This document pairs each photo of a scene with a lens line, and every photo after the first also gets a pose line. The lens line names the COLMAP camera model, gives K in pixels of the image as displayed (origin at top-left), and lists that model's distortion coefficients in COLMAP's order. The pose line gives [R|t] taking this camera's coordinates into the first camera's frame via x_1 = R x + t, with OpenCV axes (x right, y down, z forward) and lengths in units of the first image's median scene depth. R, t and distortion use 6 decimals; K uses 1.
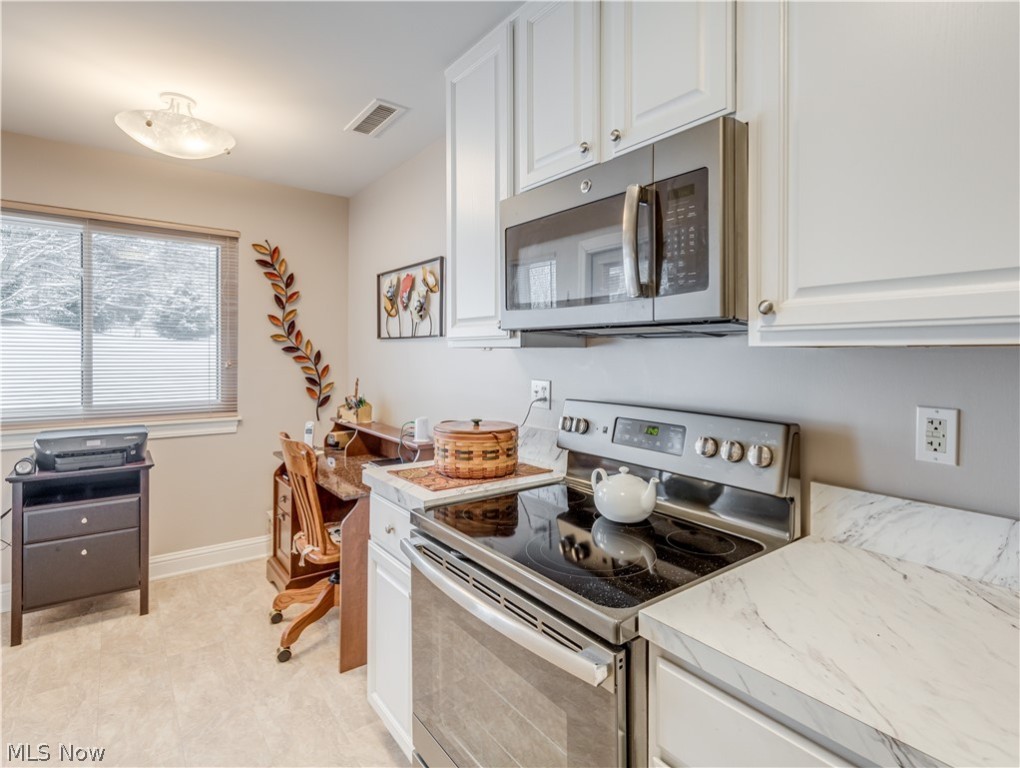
lens RADIAL K [[525.0, 0, 511.1], [0, 525.0, 355.8], [0, 0, 1]] dist [0.006250, -0.001092]
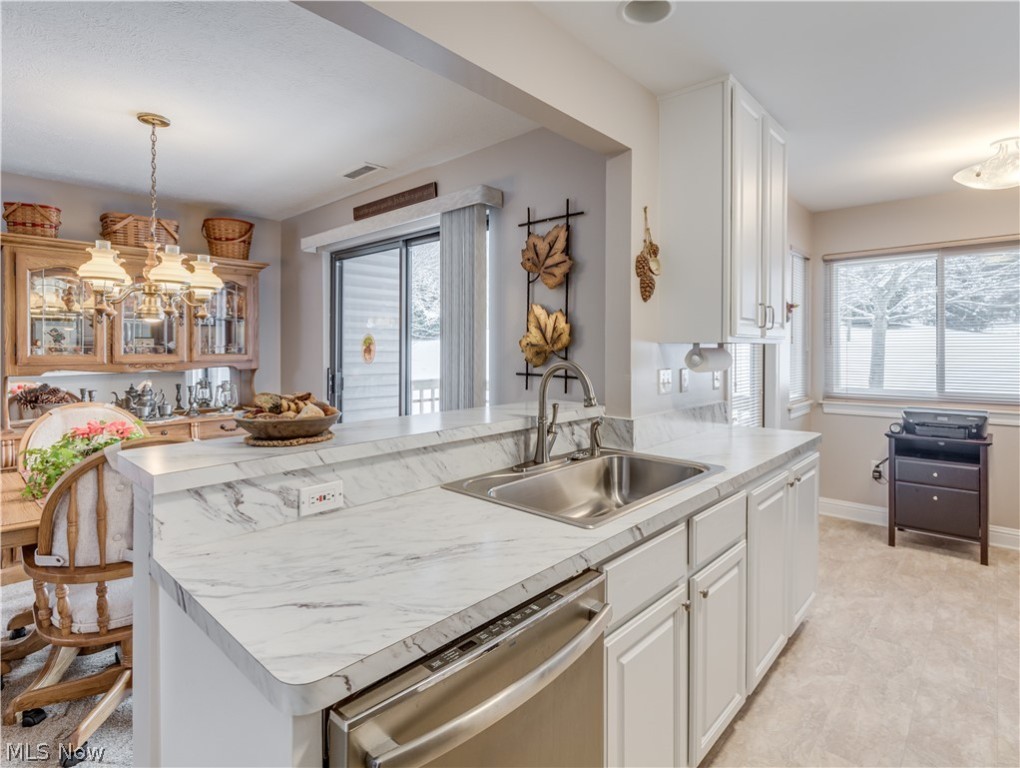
lens RADIAL K [[525.0, 0, 526.0], [0, 525.0, 358.3], [0, 0, 1]] dist [0.006250, -0.001092]
pose [[0.192469, 0.003857, -0.981296, 0.258917], [0.002799, 0.999986, 0.004479, 0.003607], [0.981299, -0.003608, 0.192455, -0.239849]]
